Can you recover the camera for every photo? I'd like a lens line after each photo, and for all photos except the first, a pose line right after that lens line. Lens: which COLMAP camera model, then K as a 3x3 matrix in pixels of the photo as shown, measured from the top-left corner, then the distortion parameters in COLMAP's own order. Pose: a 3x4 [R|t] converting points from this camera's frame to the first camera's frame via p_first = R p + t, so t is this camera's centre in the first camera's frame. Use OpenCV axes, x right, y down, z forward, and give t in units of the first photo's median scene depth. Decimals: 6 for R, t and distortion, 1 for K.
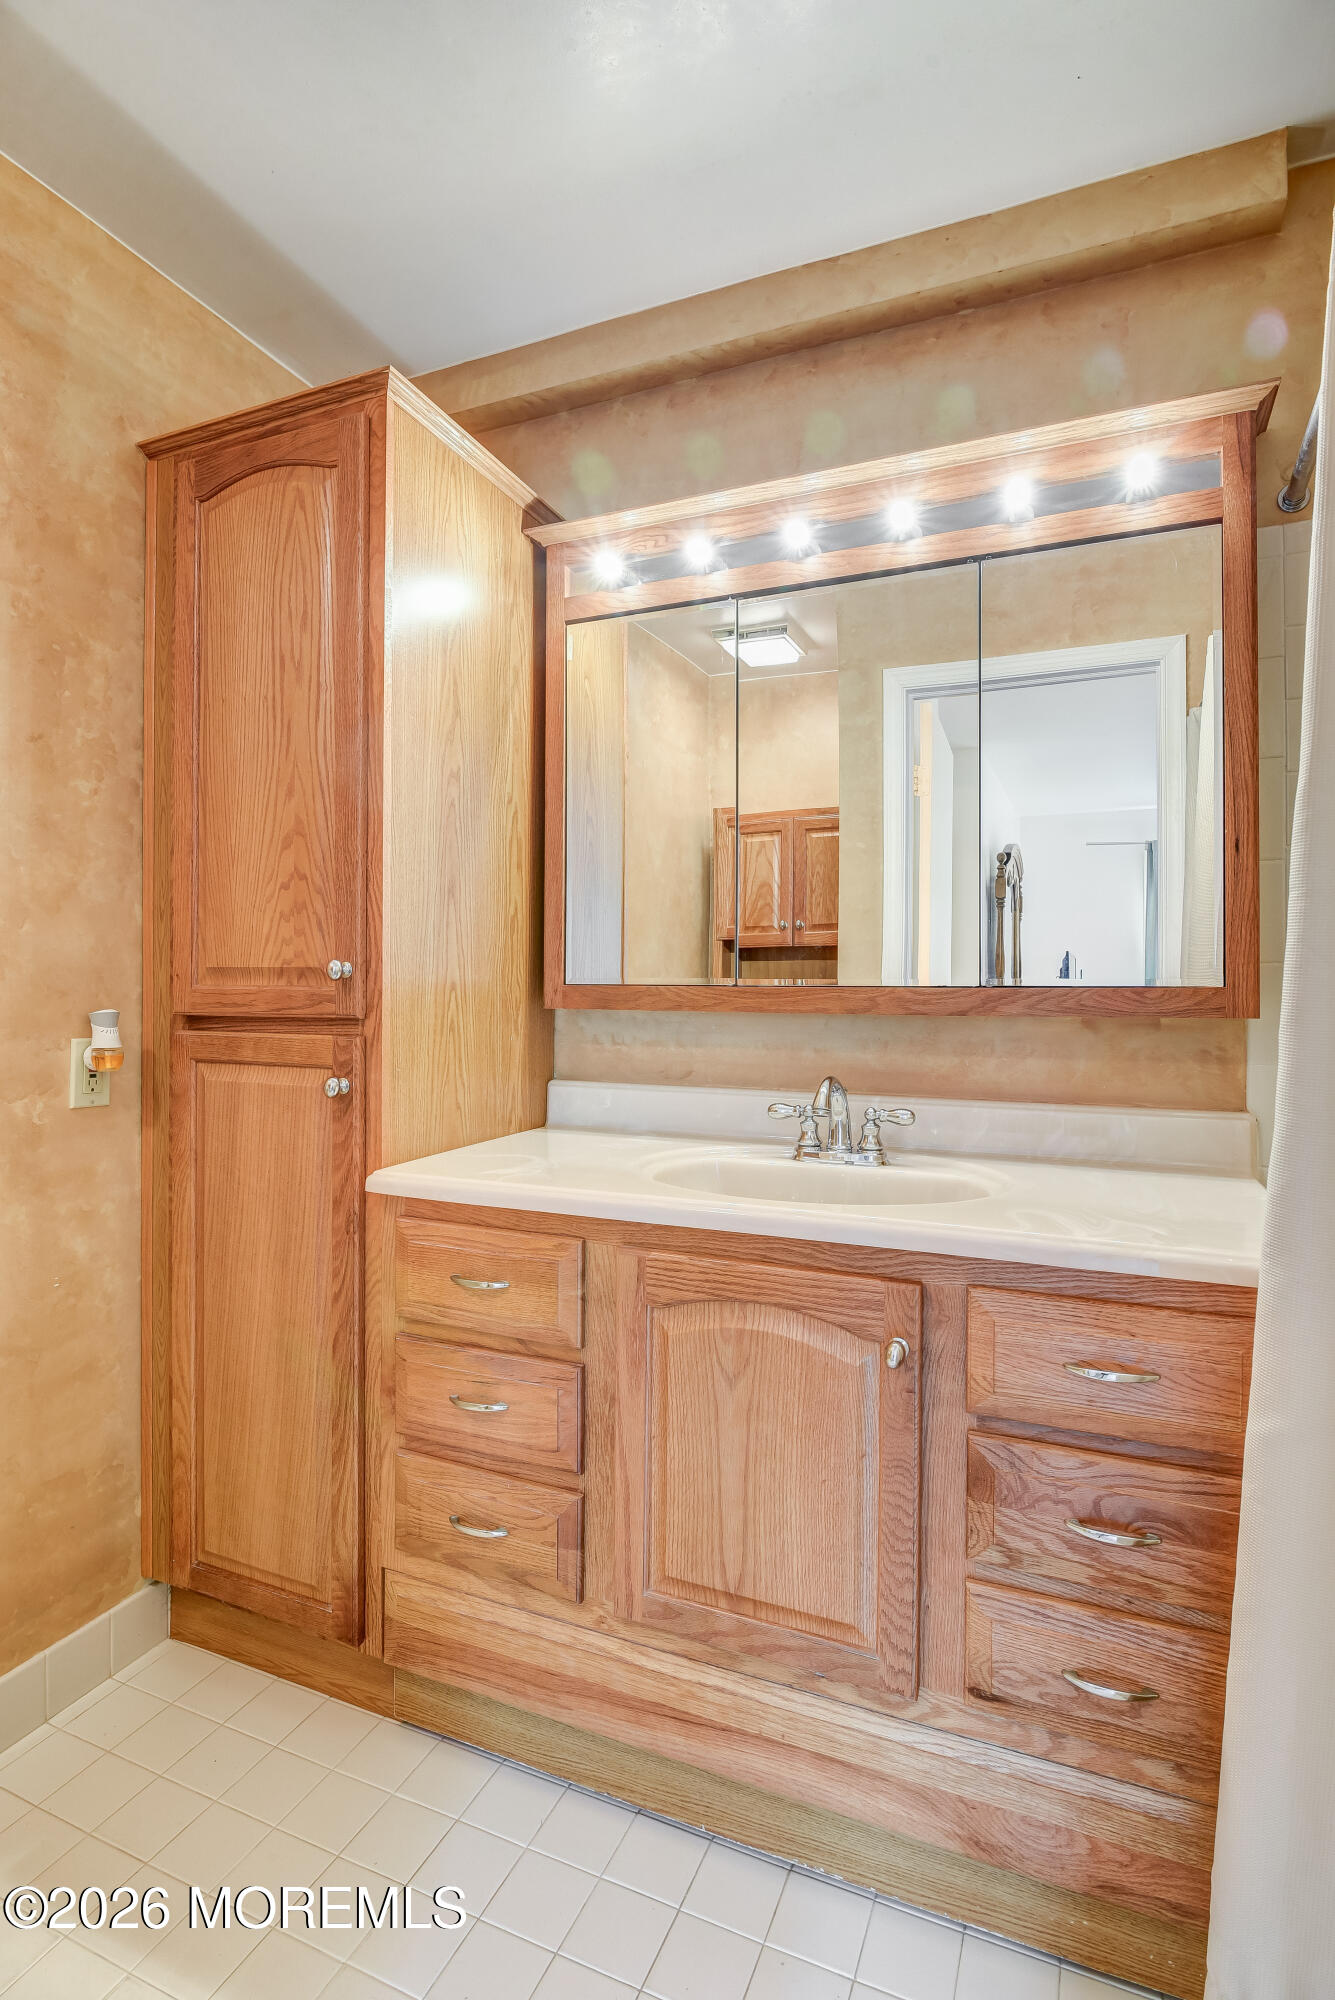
lens RADIAL K [[996.9, 0, 669.2], [0, 996.9, 993.0], [0, 0, 1]] dist [-0.012744, 0.000774]
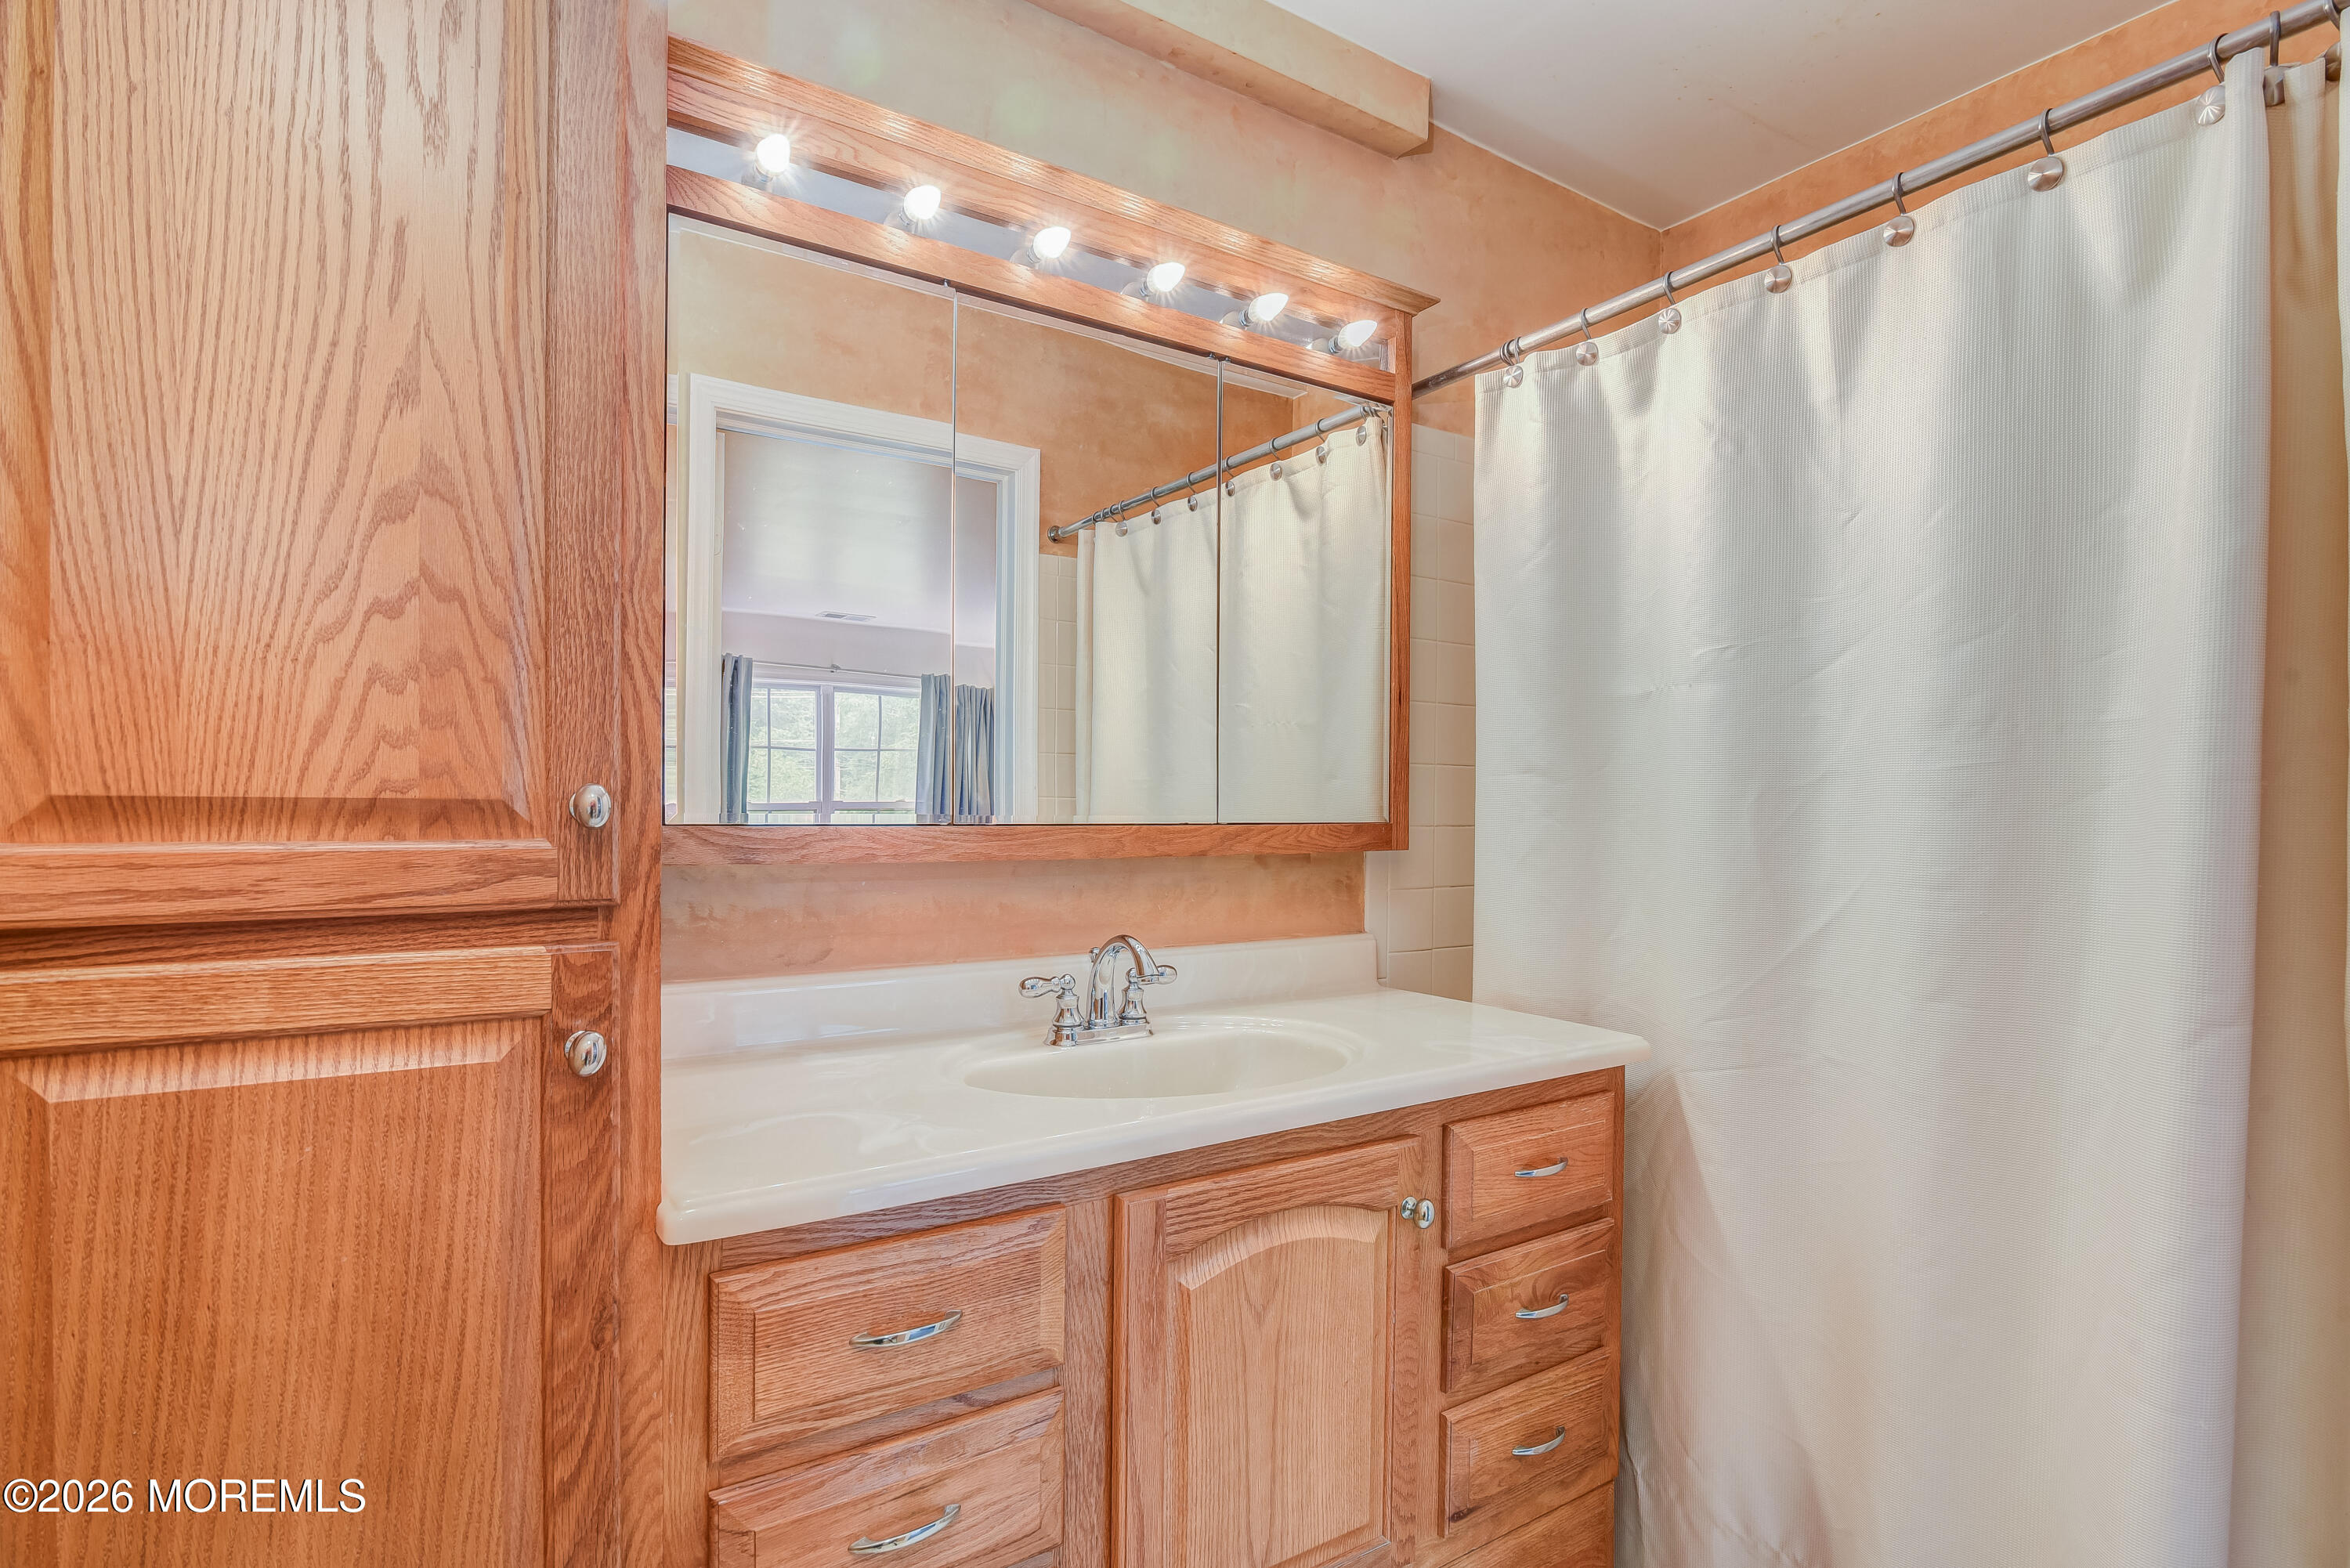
lens RADIAL K [[1171.3, 0, 1187.8], [0, 1171.3, 836.8], [0, 0, 1]] dist [-0.012744, 0.000774]
pose [[0.536452, -0.021467, 0.843658, -0.691373], [0.002941, 0.999718, 0.023568, -0.022274], [-0.843926, -0.010162, 0.536364, 0.486632]]
